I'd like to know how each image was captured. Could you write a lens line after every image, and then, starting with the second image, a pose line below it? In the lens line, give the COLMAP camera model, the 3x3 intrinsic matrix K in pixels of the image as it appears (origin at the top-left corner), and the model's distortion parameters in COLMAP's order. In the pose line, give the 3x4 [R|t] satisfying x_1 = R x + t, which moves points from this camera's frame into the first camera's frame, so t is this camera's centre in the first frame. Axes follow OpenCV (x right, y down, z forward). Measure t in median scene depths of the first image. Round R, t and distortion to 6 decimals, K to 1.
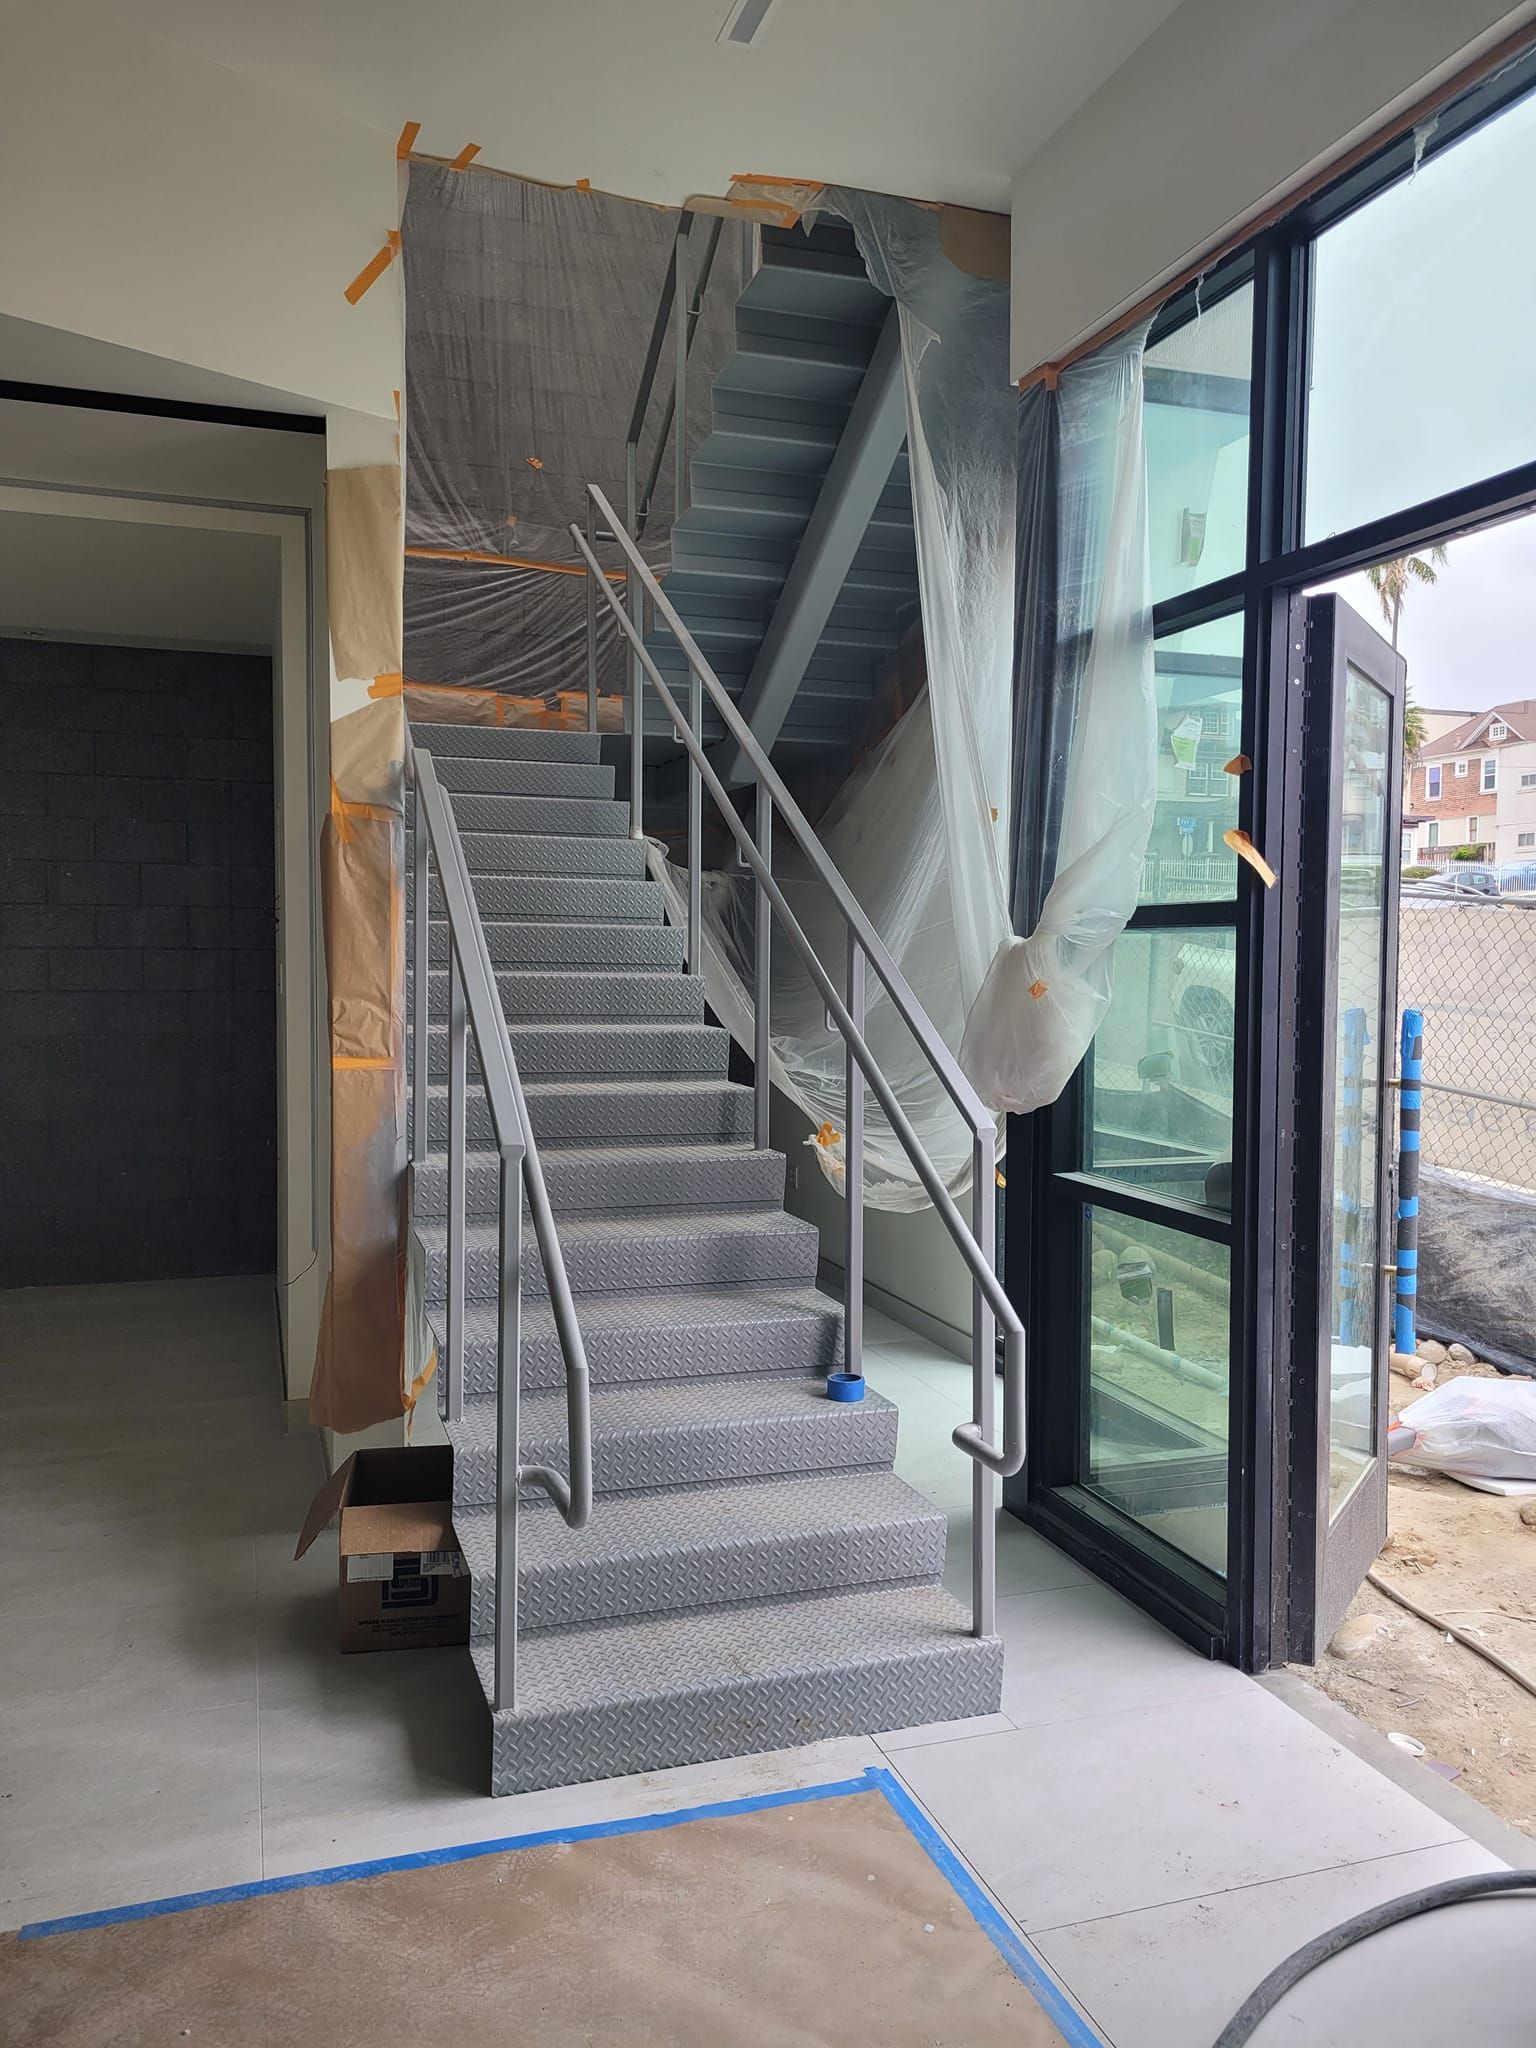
lens RADIAL K [[1549.4, 0, 768.0], [0, 1549.4, 1024.0], [0, 0, 1]] dist [0.067085, -0.064306]
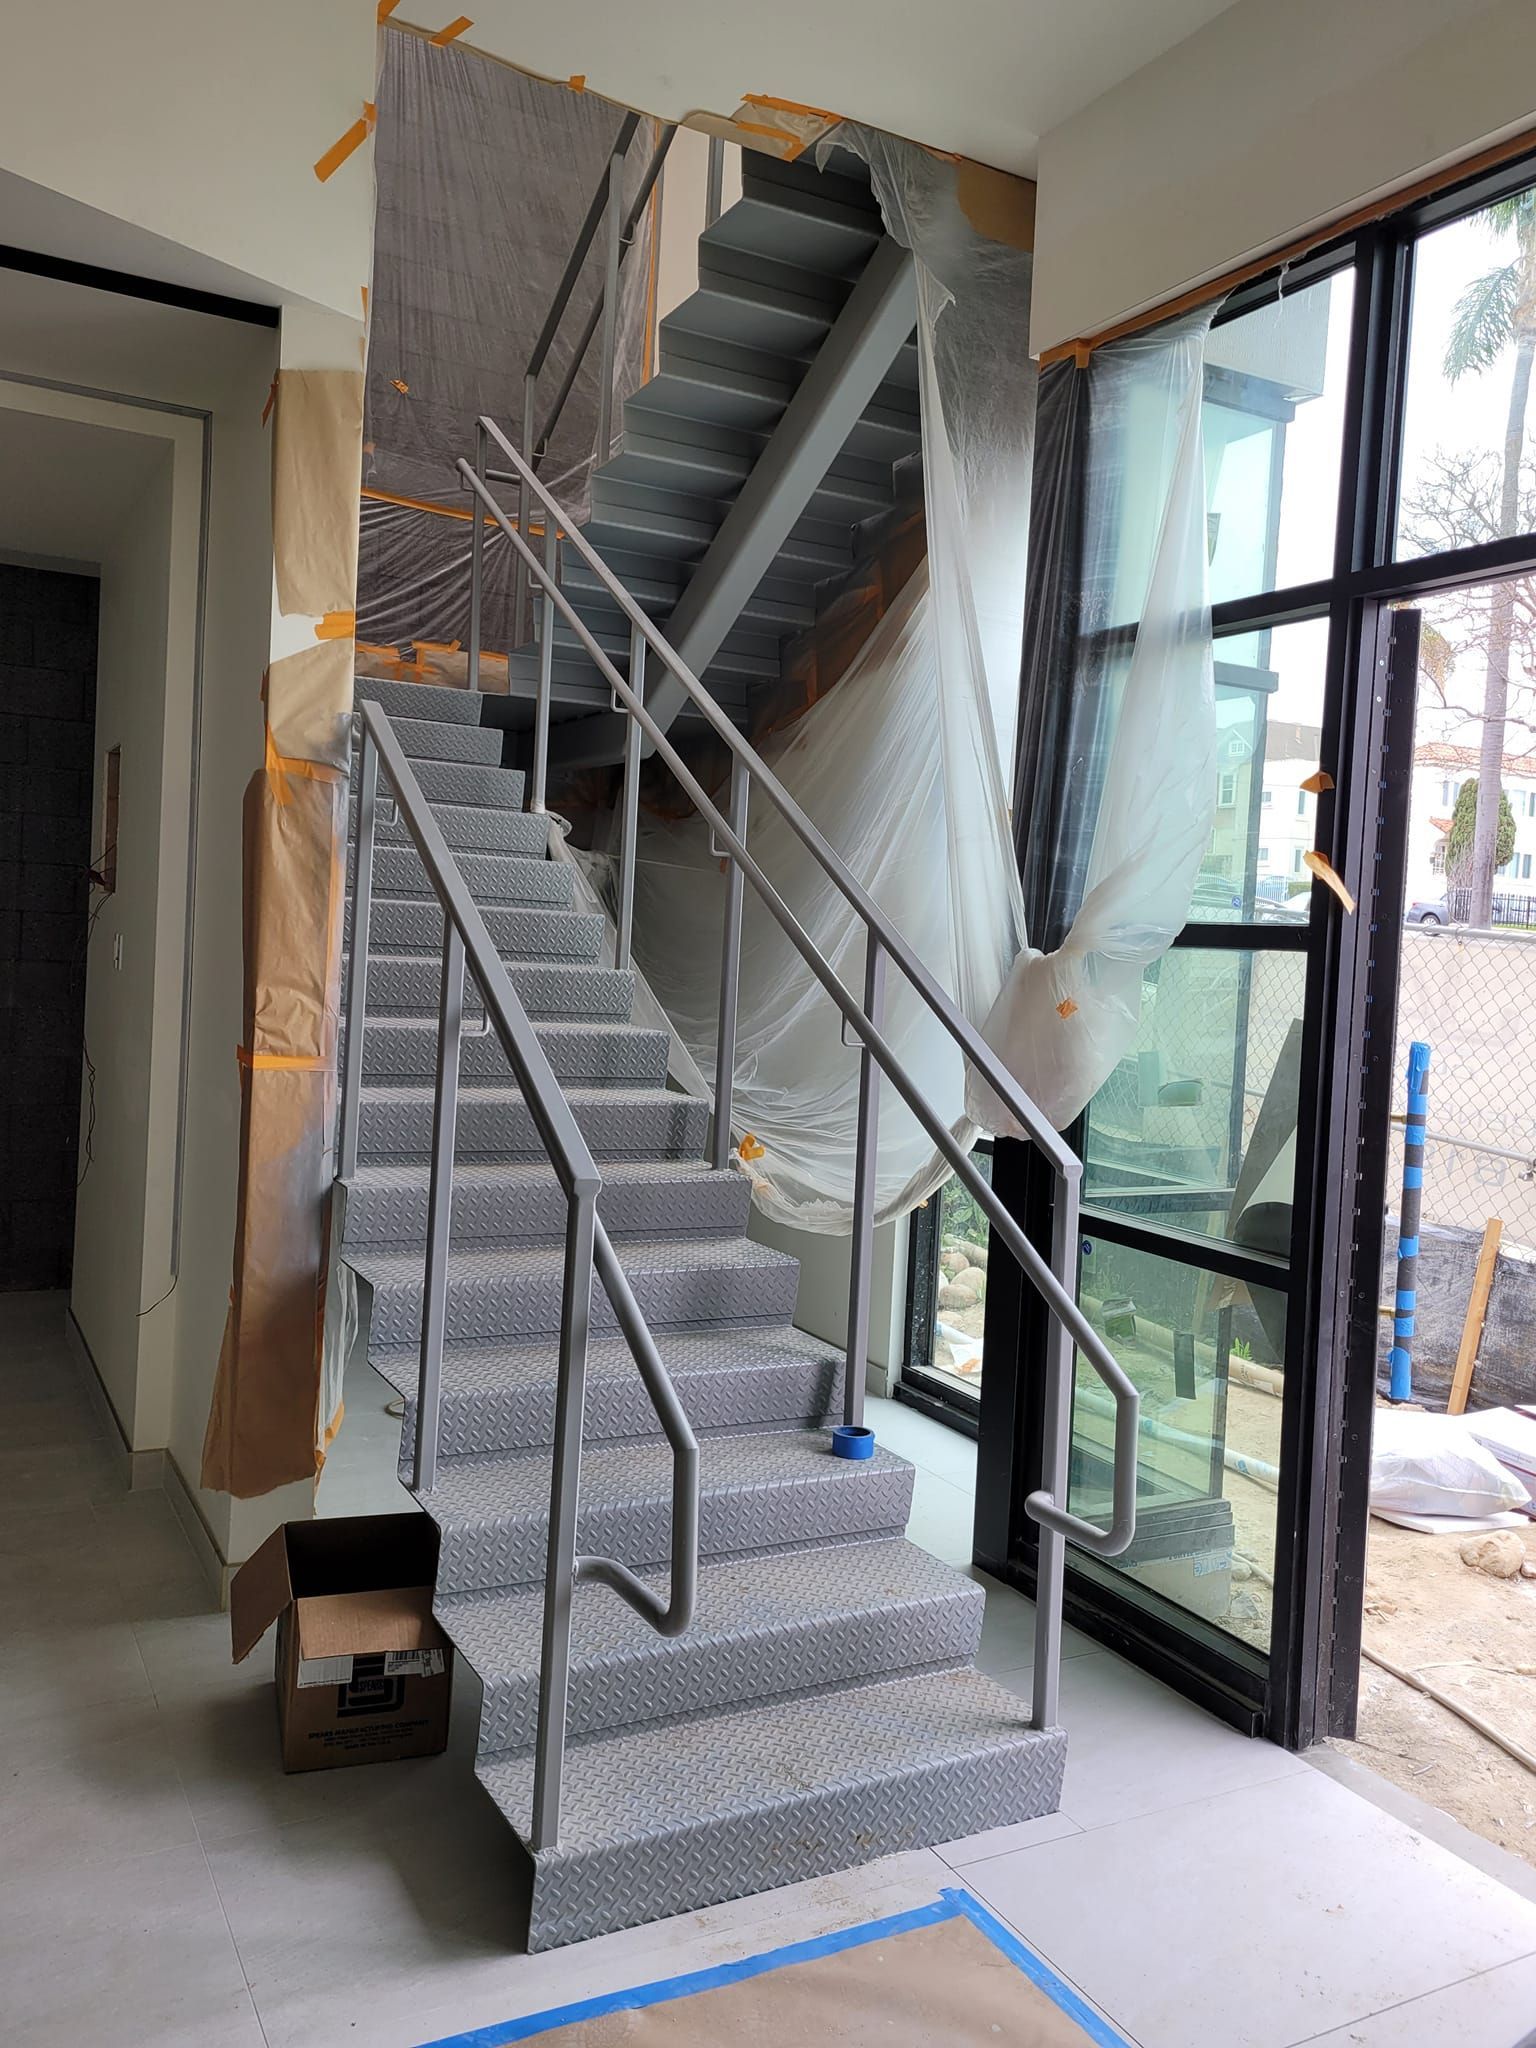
lens RADIAL K [[1612.6, 0, 774.3], [0, 1612.6, 989.1], [0, 0, 1]] dist [0.067237, -0.061008]
pose [[0.983566, 0.039377, 0.176200, -0.159730], [-0.037315, 0.999191, -0.015002, -0.012008], [-0.176648, 0.008181, 0.984240, 0.077117]]
